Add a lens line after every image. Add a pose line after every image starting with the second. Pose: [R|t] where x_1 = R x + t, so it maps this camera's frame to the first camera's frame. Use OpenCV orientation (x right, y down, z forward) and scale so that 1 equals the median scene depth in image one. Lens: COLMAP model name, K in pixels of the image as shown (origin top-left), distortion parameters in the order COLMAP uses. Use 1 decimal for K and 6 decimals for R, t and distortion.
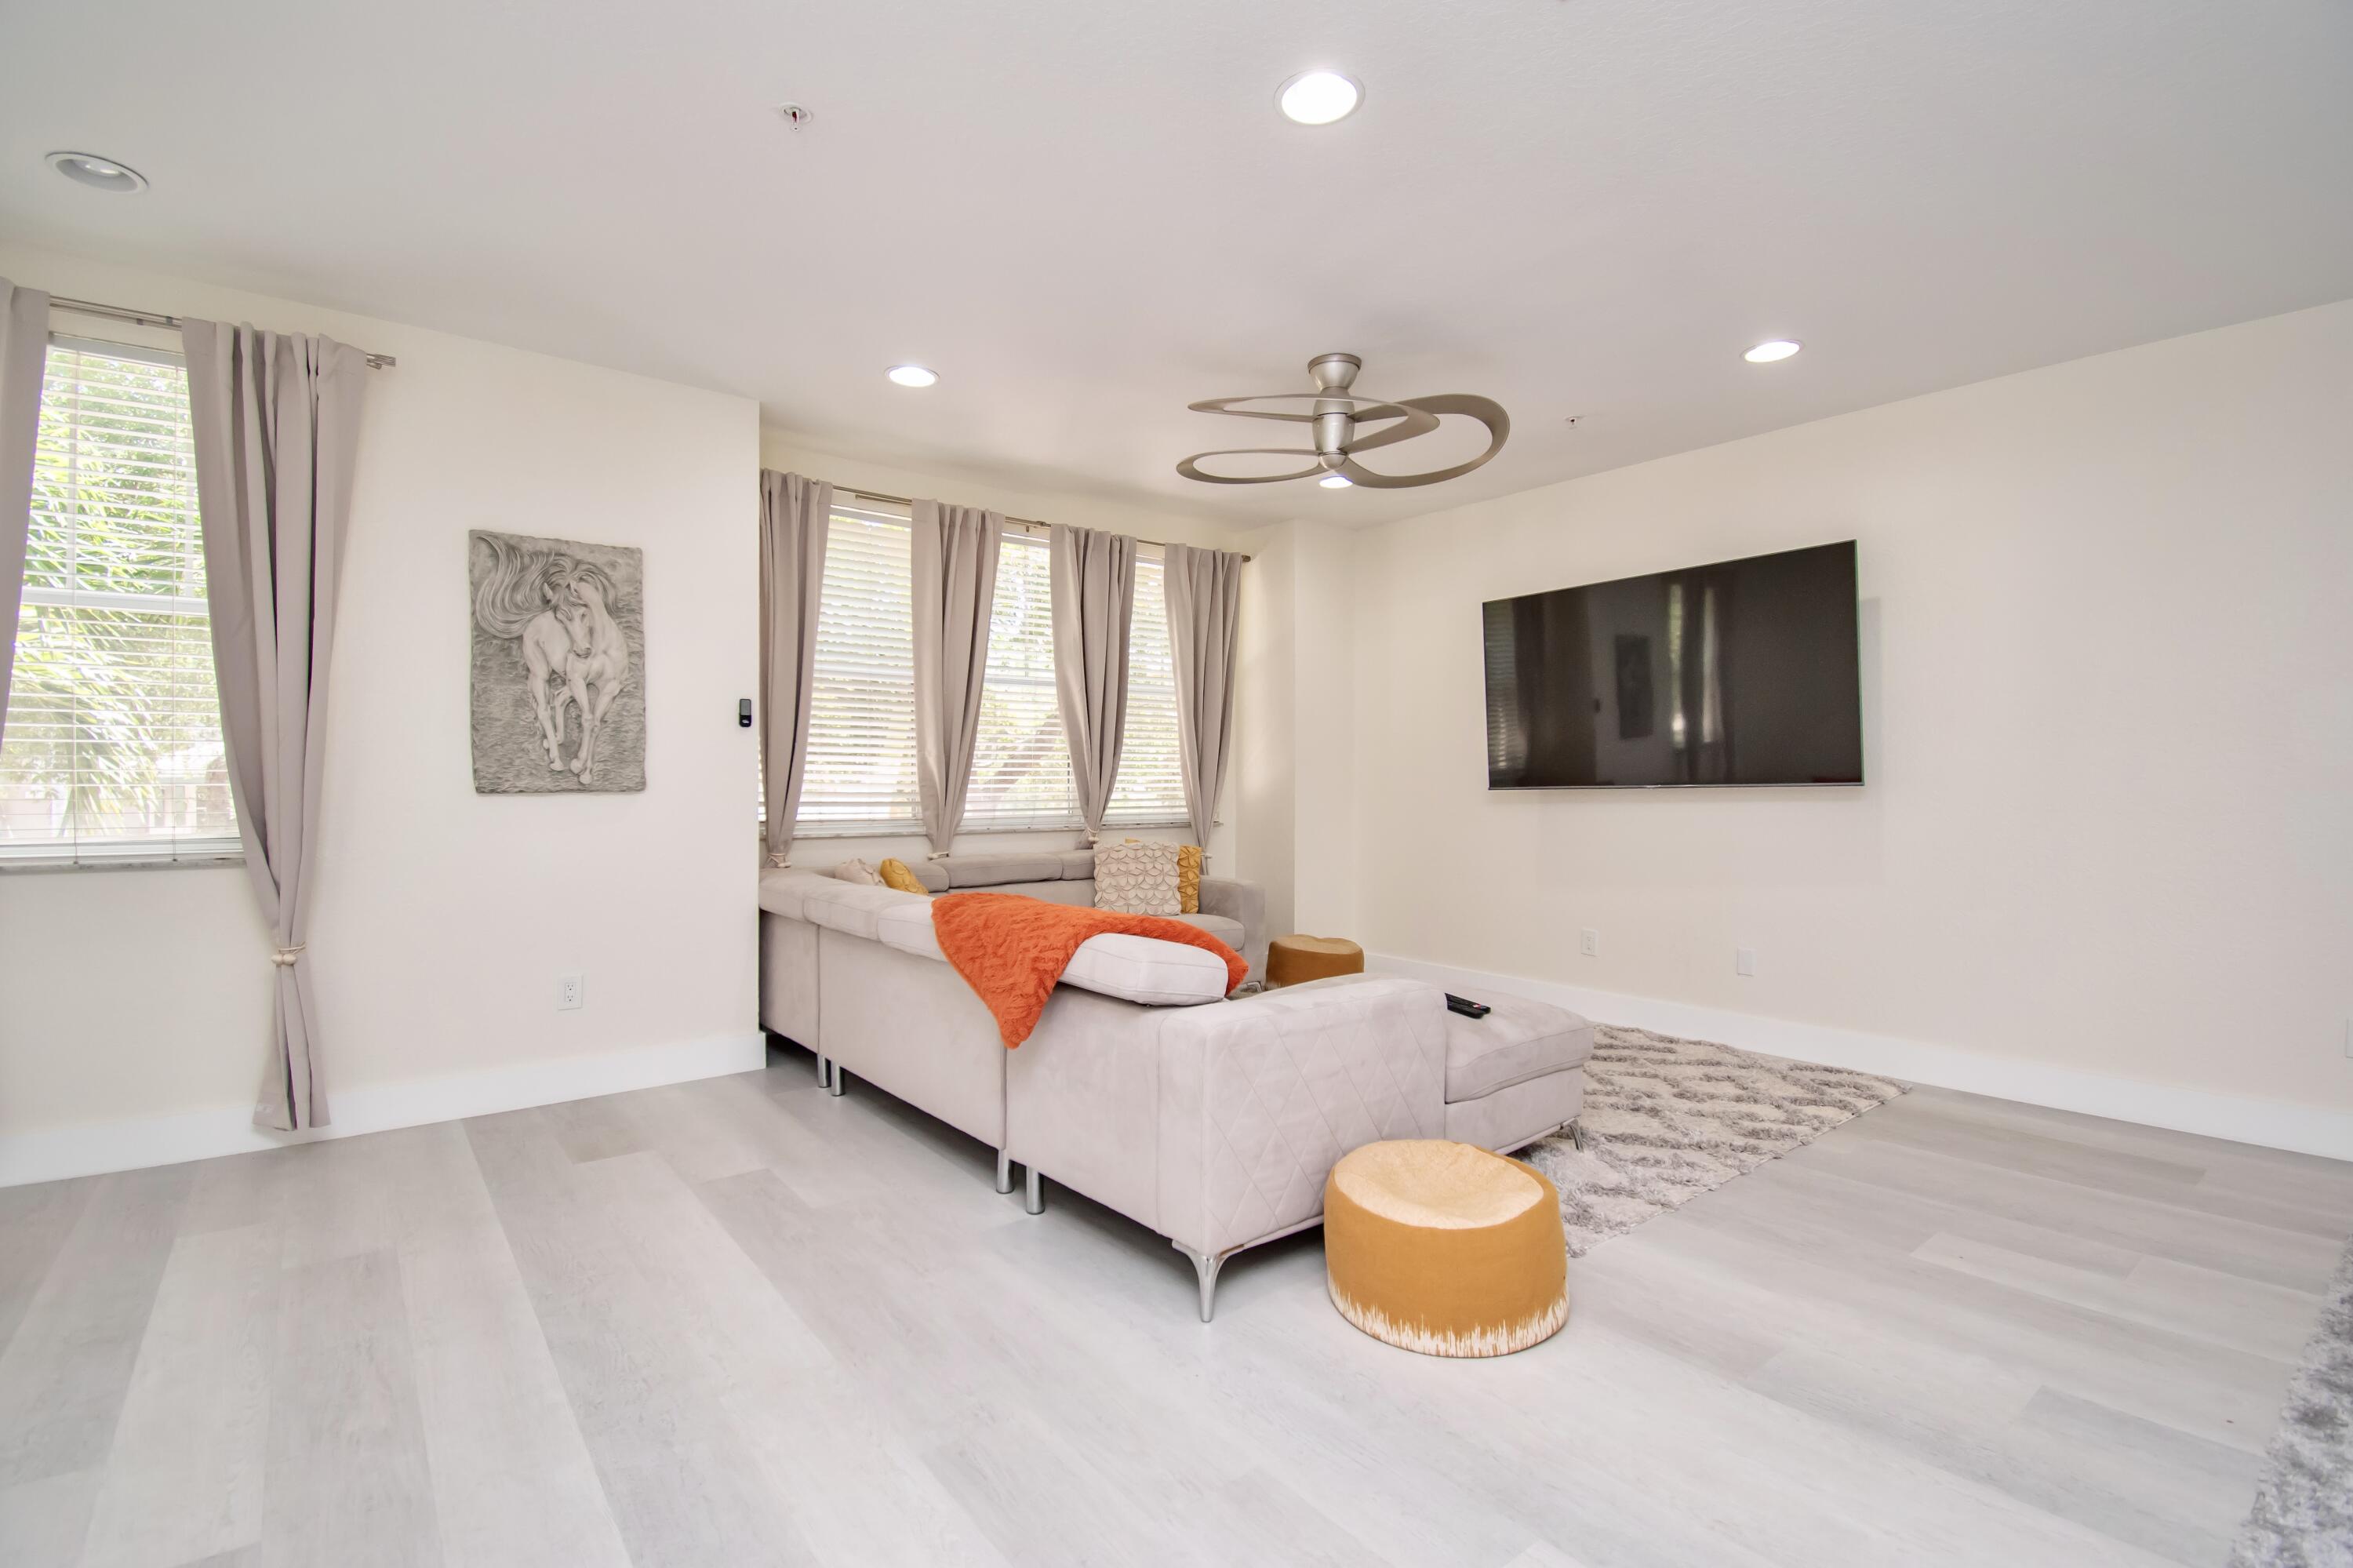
lens RADIAL K [[1042.7, 0, 1134.4], [0, 1042.7, 789.9], [0, 0, 1]] dist [-0.019547, -0.003388]
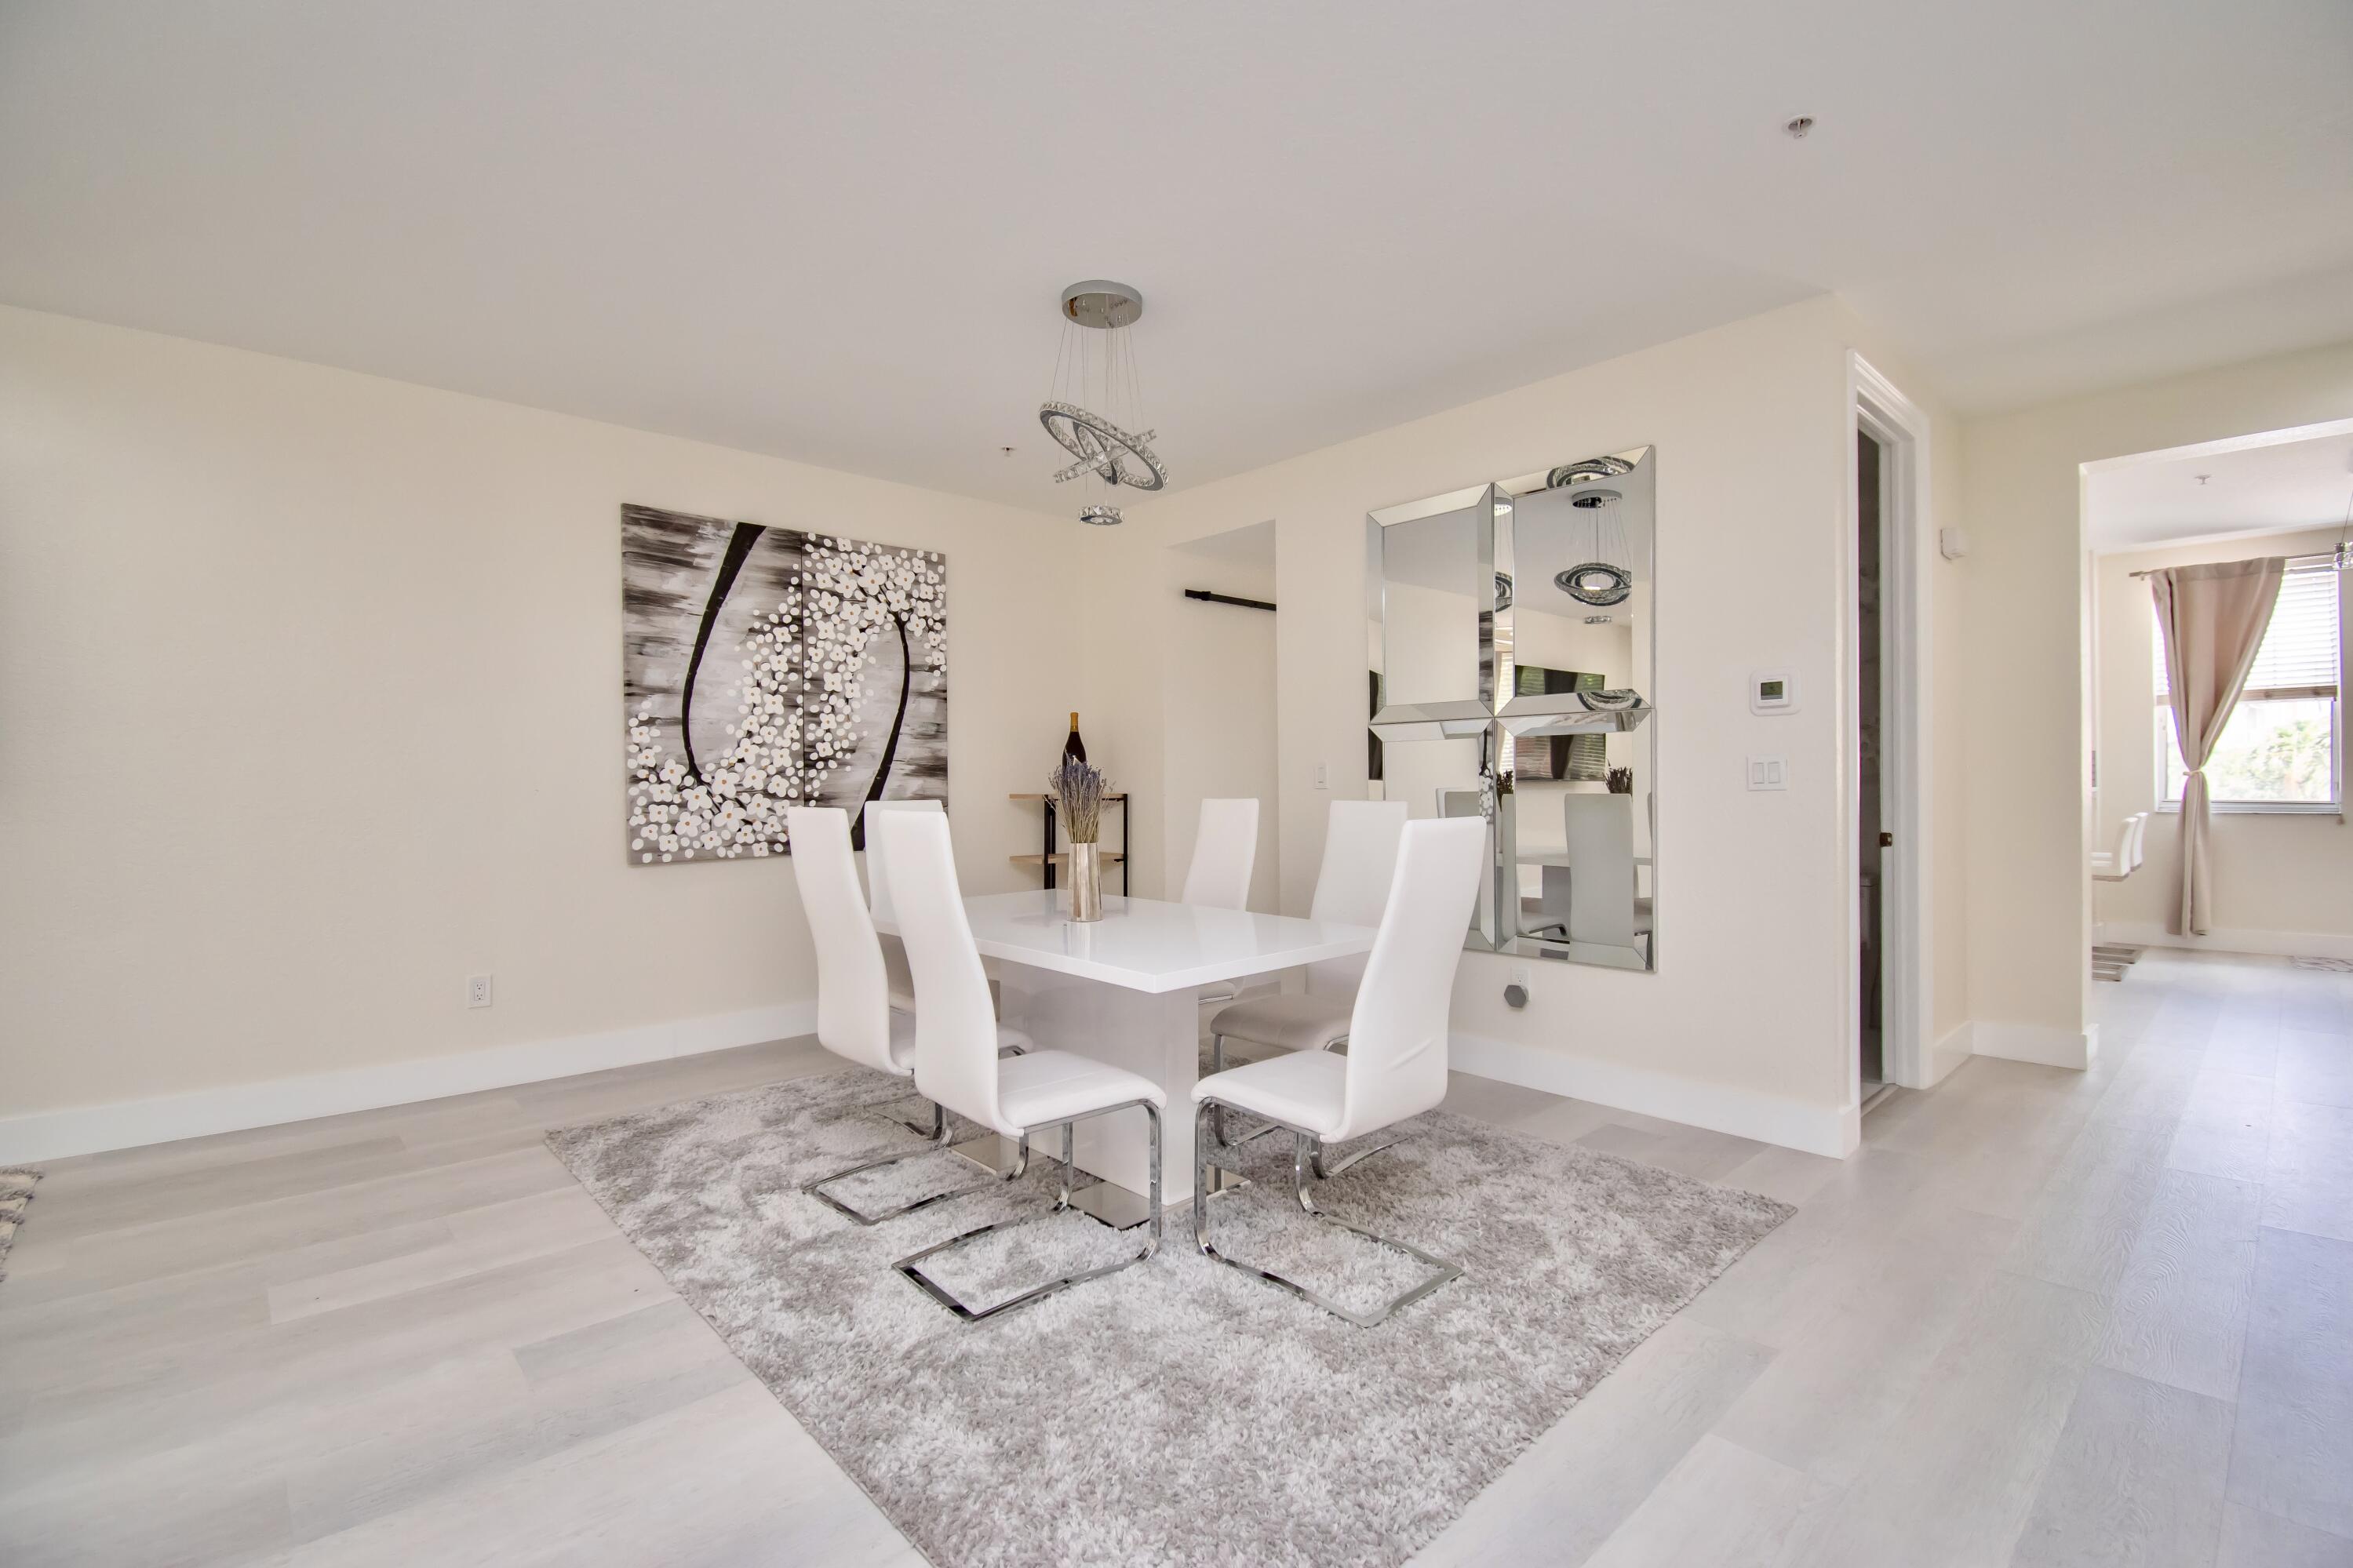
lens RADIAL K [[1042.5, 0, 1192.1], [0, 1042.5, 787.9], [0, 0, 1]] dist [-0.019547, -0.003388]
pose [[-0.092314, -0.003946, 0.995722, -0.168346], [0.010684, 0.999931, 0.004953, -0.005542], [-0.995673, 0.011096, -0.092266, 0.249904]]
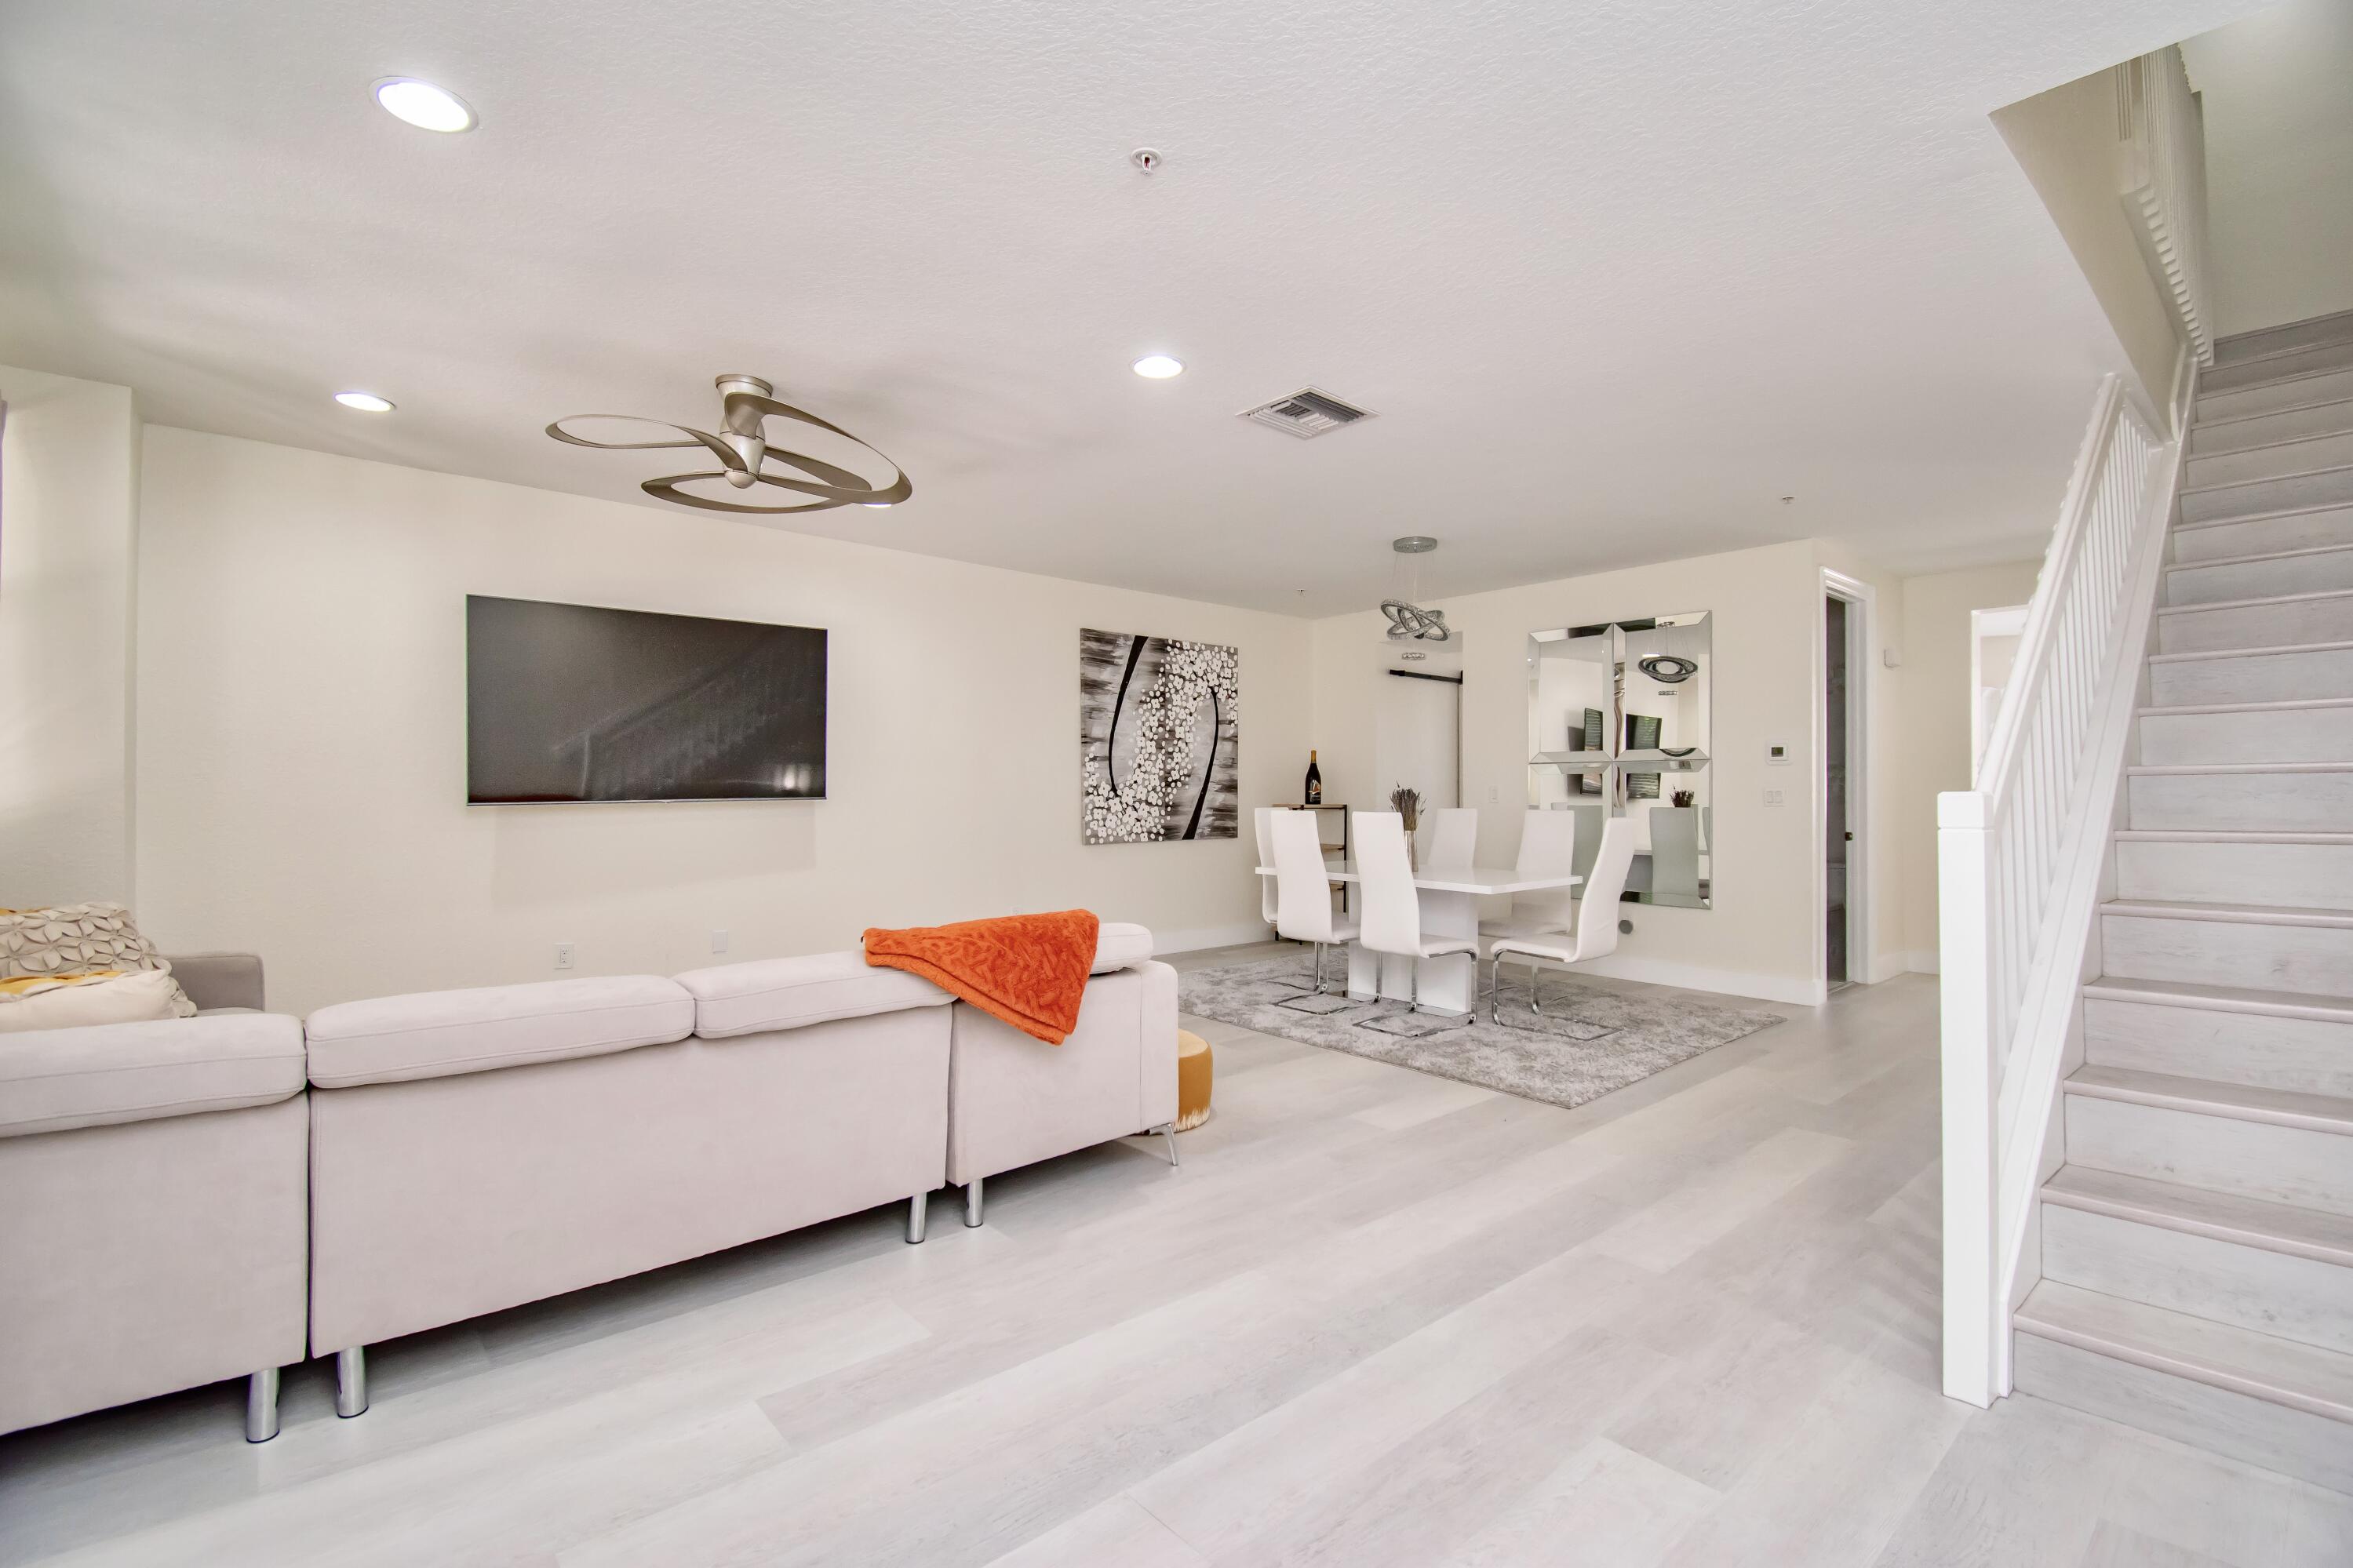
lens RADIAL K [[1042.5, 0, 1170.3], [0, 1042.5, 785.9], [0, 0, 1]] dist [-0.019547, -0.003388]
pose [[-0.050599, 0.006000, 0.998701, -1.094200], [0.001499, 0.999981, -0.005932, -0.021506], [-0.998718, 0.001196, -0.050607, 0.822874]]
